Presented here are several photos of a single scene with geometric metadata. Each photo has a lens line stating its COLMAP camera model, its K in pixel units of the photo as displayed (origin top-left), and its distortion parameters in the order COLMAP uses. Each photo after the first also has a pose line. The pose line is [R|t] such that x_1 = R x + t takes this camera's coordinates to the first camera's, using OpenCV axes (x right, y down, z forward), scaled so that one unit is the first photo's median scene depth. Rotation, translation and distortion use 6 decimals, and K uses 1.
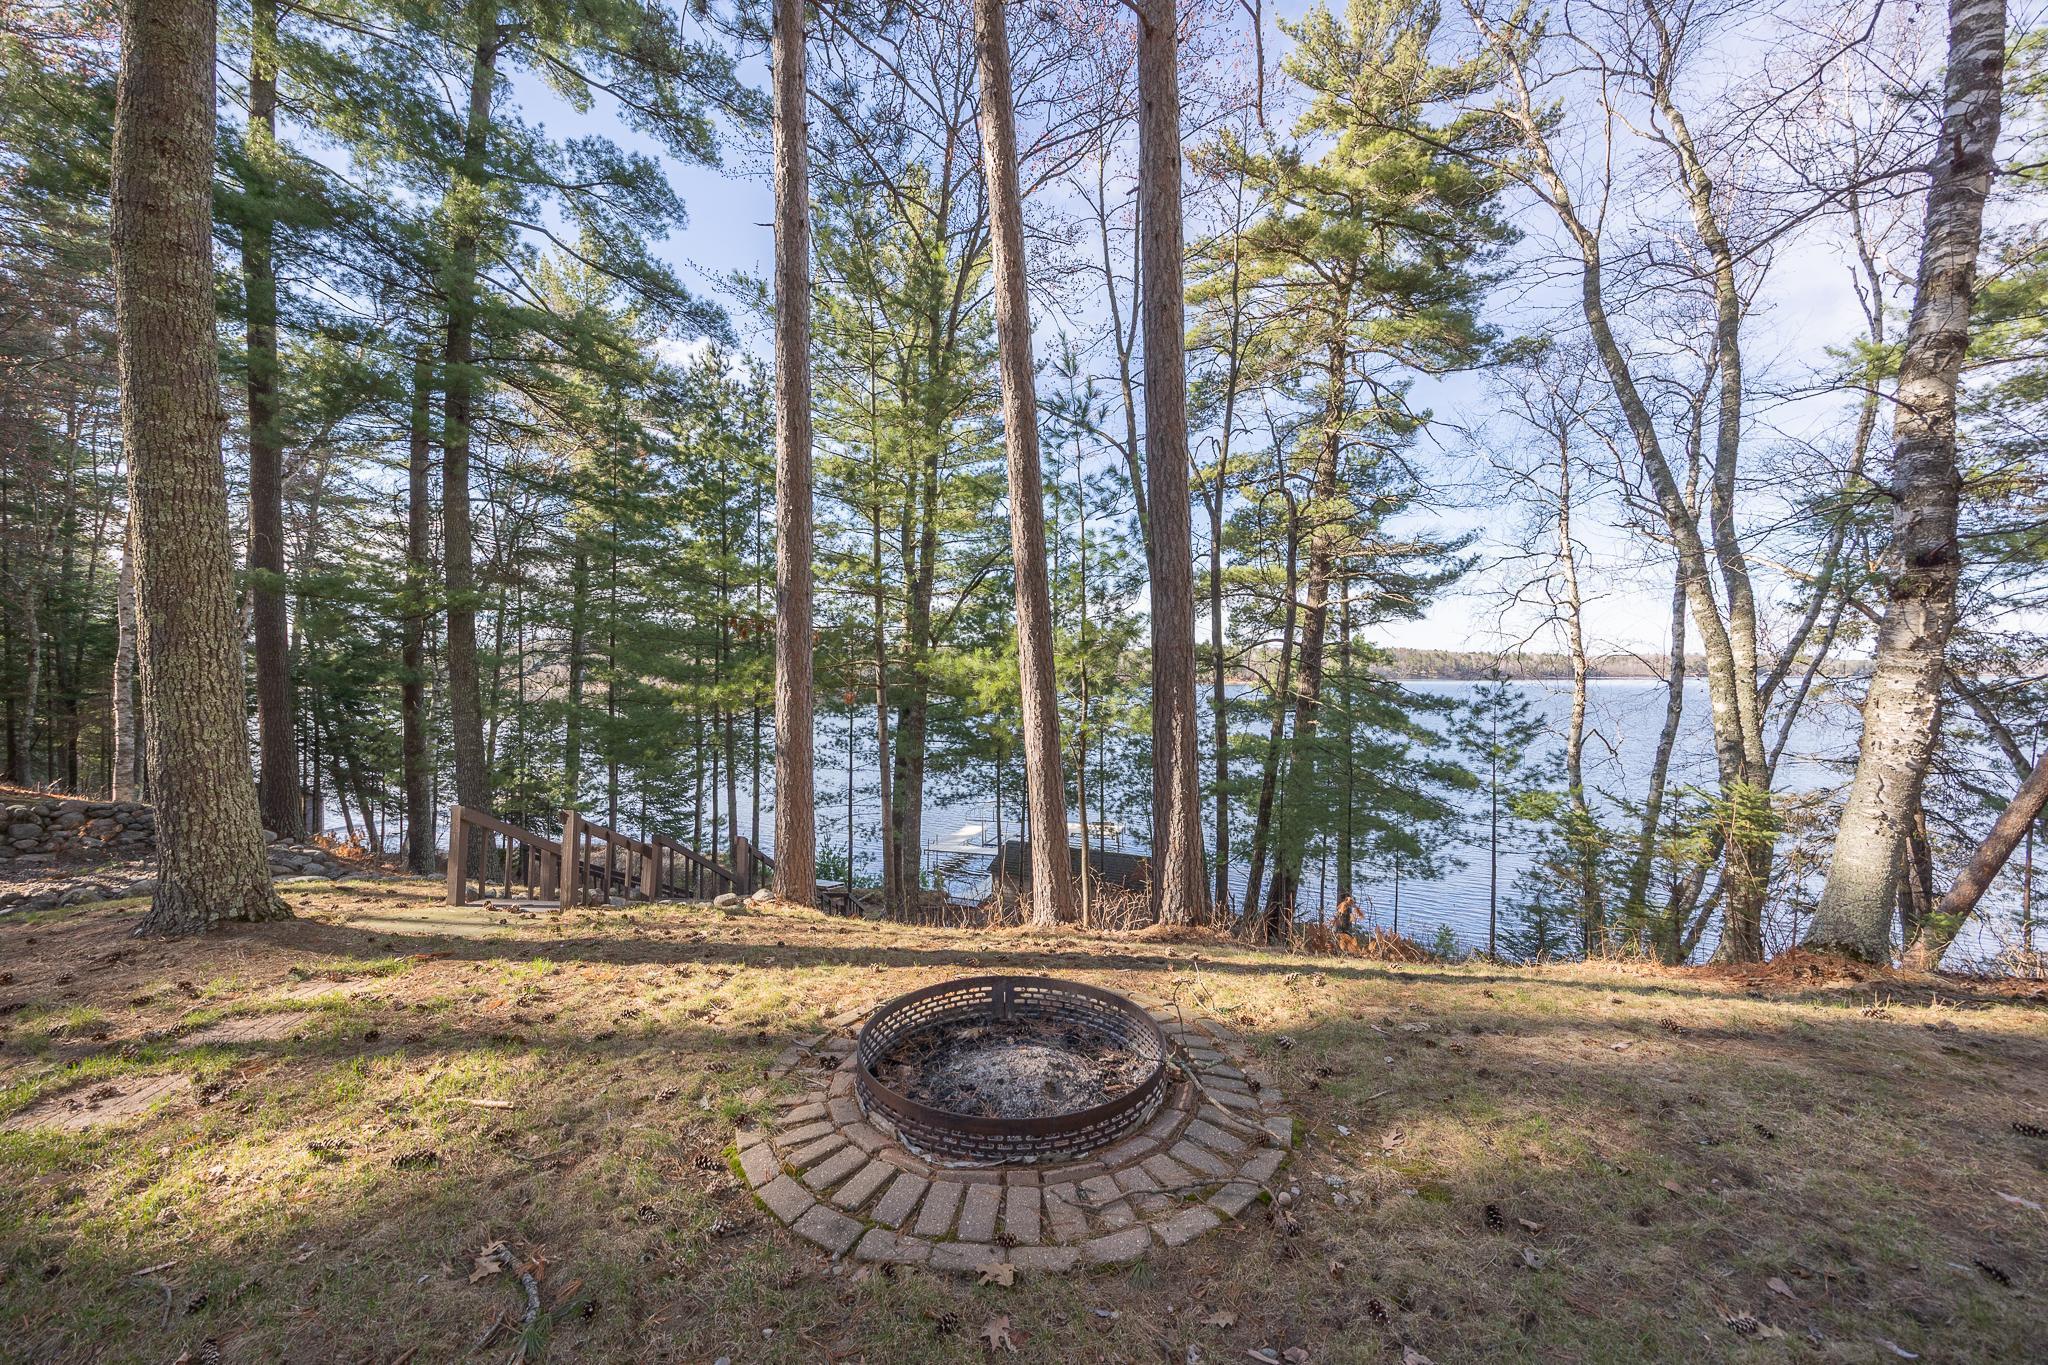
lens RADIAL K [[794.3, 0, 1020.4], [0, 794.3, 675.7], [0, 0, 1]] dist [-0.003379, 0.000089]
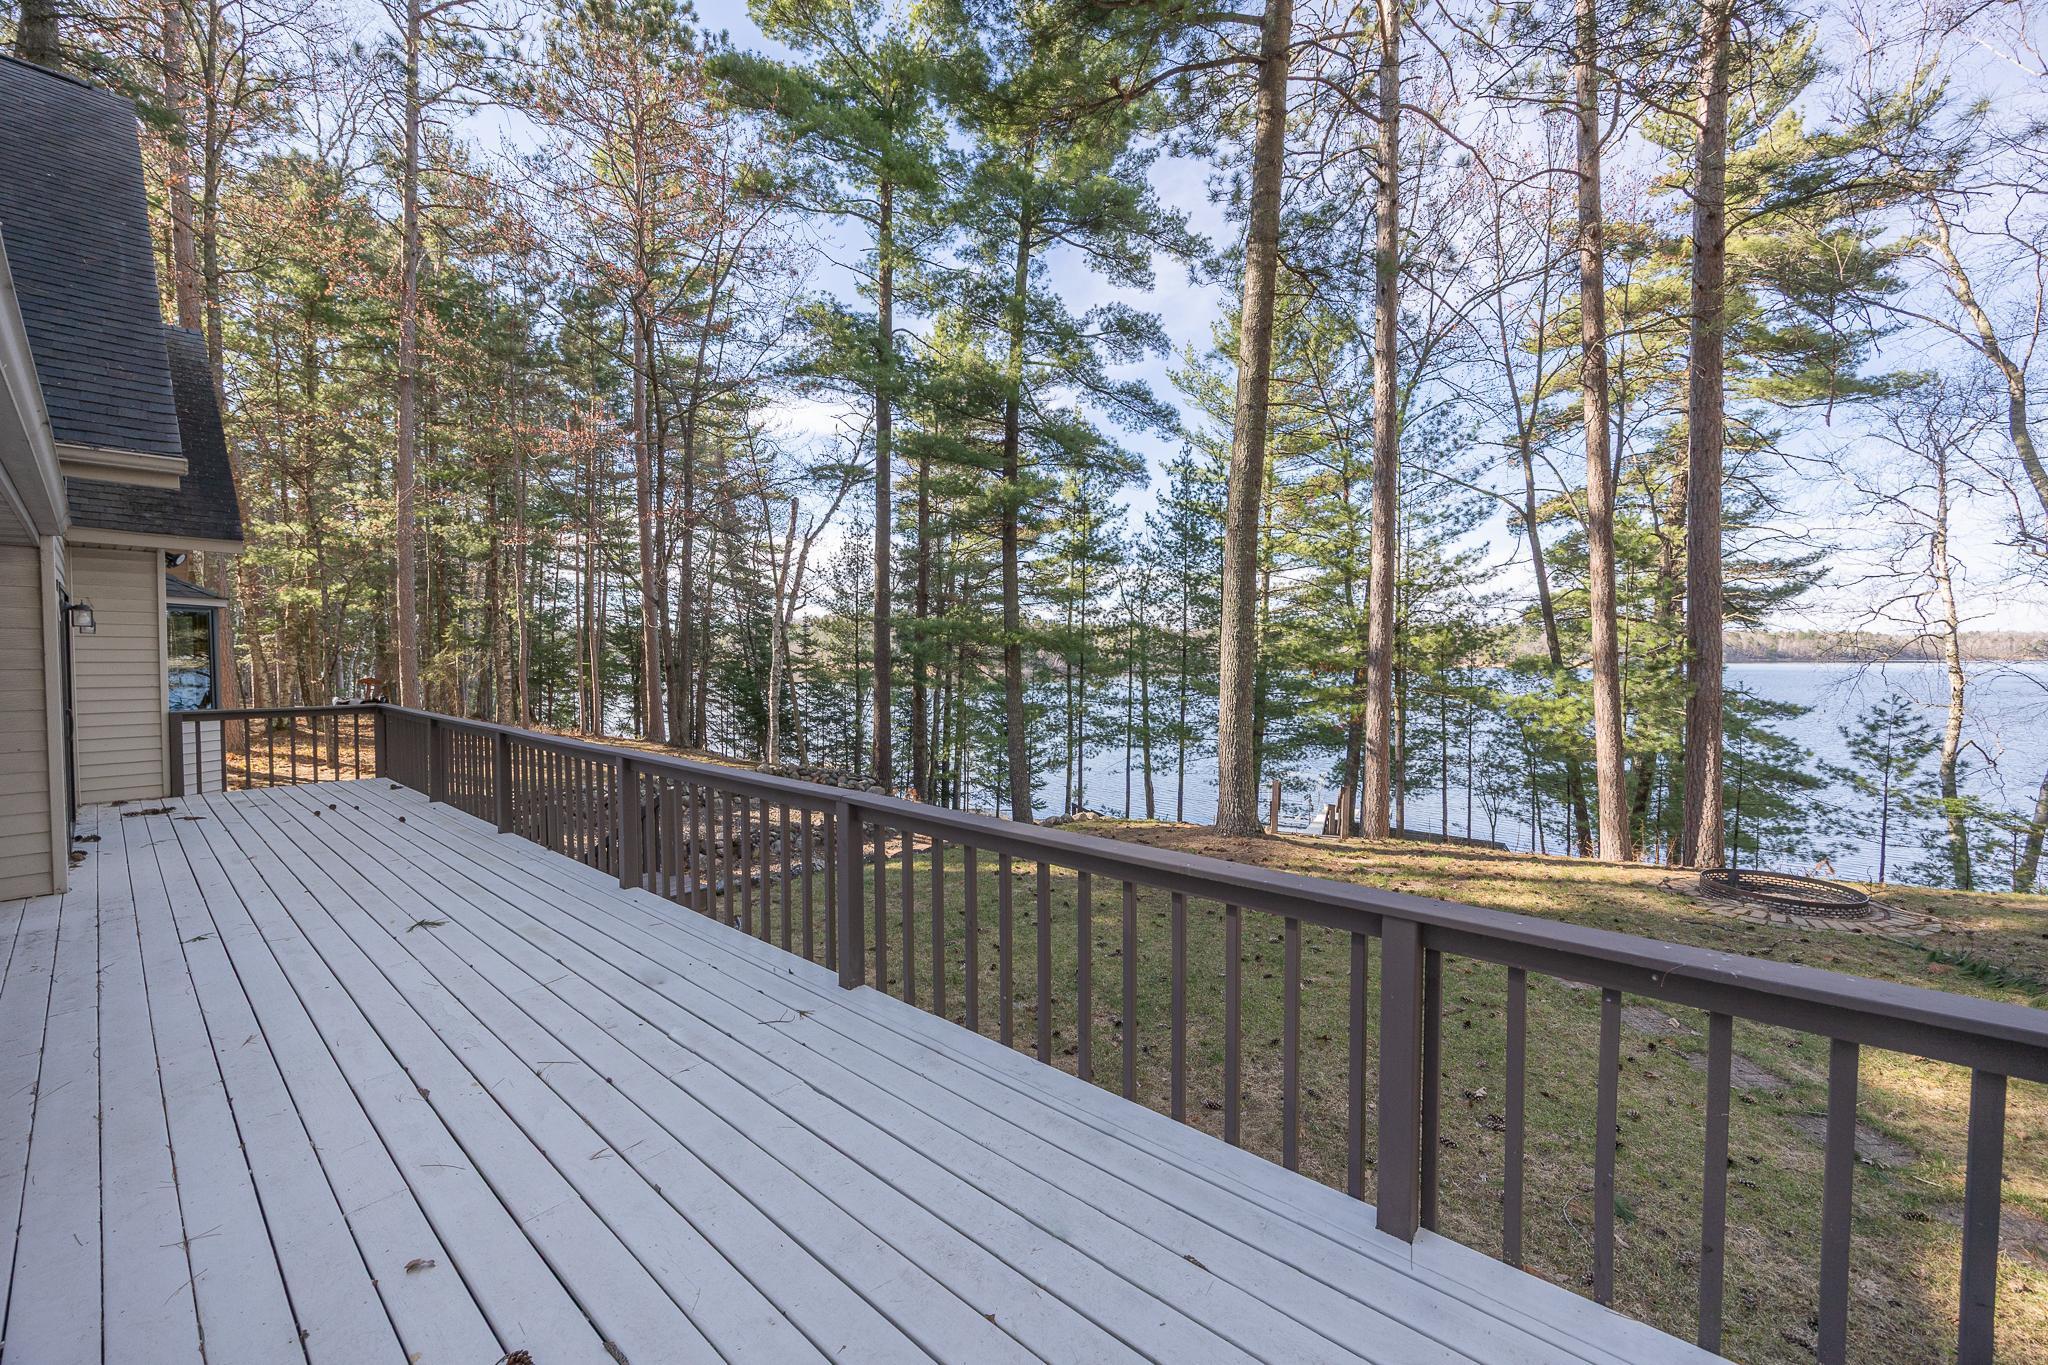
lens RADIAL K [[794.3, 0, 1026.6], [0, 794.3, 691.1], [0, 0, 1]] dist [-0.003379, 0.000089]
pose [[0.976561, 0.005449, -0.215170, -0.342419], [0.002529, 0.999320, 0.036786, -0.048331], [0.215224, -0.036468, 0.975884, -0.370822]]
